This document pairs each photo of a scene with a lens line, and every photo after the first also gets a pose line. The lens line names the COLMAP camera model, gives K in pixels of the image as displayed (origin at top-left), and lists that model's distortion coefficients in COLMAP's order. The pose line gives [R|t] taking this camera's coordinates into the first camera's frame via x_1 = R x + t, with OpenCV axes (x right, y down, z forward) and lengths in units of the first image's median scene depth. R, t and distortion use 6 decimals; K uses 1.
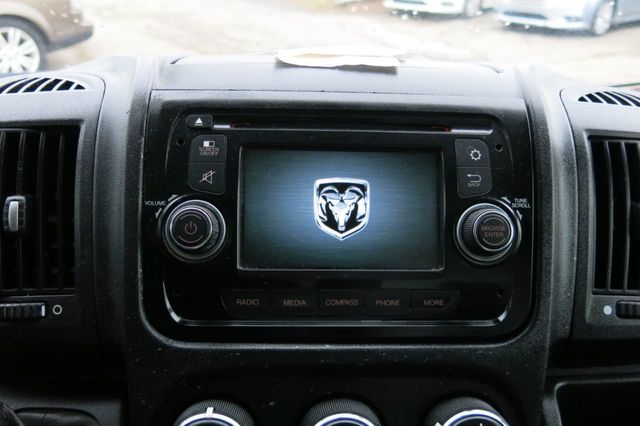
lens RADIAL K [[536.9, 0, 322.4], [0, 536.9, 215.7], [0, 0, 1]] dist [-0.018196, -0.003061]
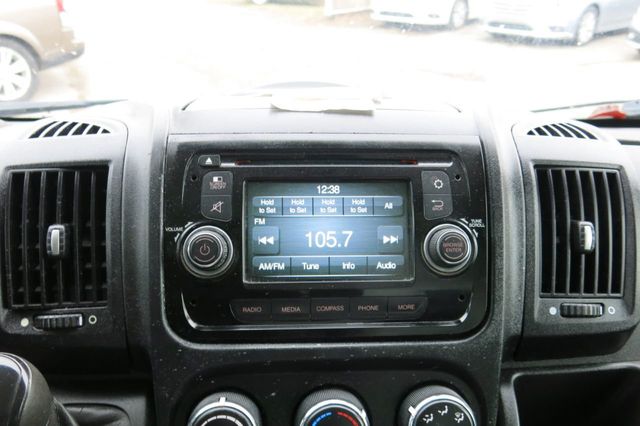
lens RADIAL K [[536.9, 0, 320.7], [0, 536.9, 217.9], [0, 0, 1]] dist [-0.018196, -0.003061]
pose [[0.999750, -0.018608, 0.012423, 0.003690], [0.018804, 0.999697, -0.015901, -0.023000], [-0.012123, 0.016131, 0.999796, -0.205694]]
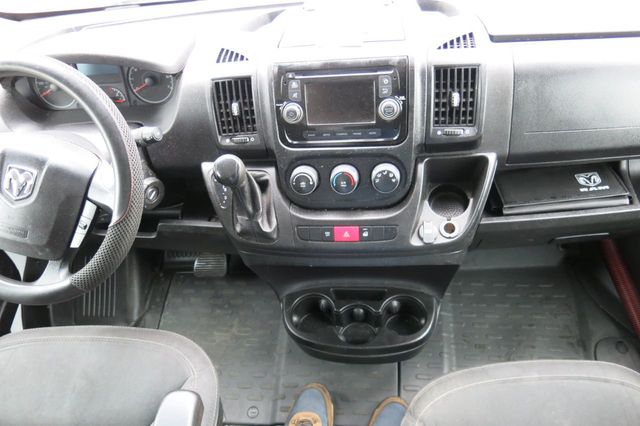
lens RADIAL K [[536.9, 0, 320.6], [0, 536.9, 214.7], [0, 0, 1]] dist [-0.018196, -0.003061]
pose [[0.979251, -0.002234, -0.202638, 0.522722], [0.080155, 0.922666, 0.377177, -0.563213], [0.186125, -0.385593, 0.903701, -1.911717]]
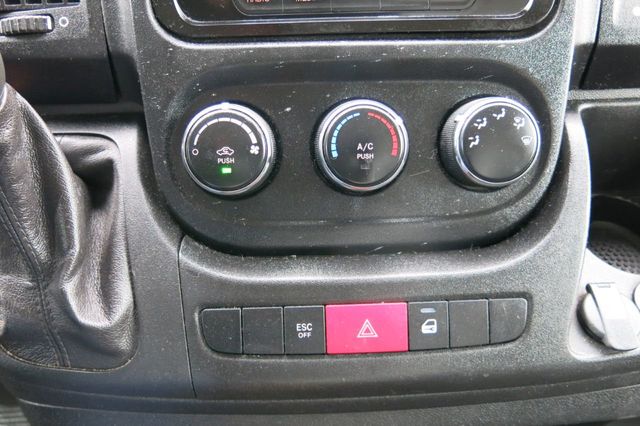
lens RADIAL K [[536.9, 0, 328.6], [0, 536.9, 223.1], [0, 0, 1]] dist [-0.018196, -0.003061]
pose [[0.999120, -0.034364, -0.024055, -0.004721], [0.037580, 0.988067, 0.149371, 0.408310], [0.018635, -0.150143, 0.988489, -0.002161]]
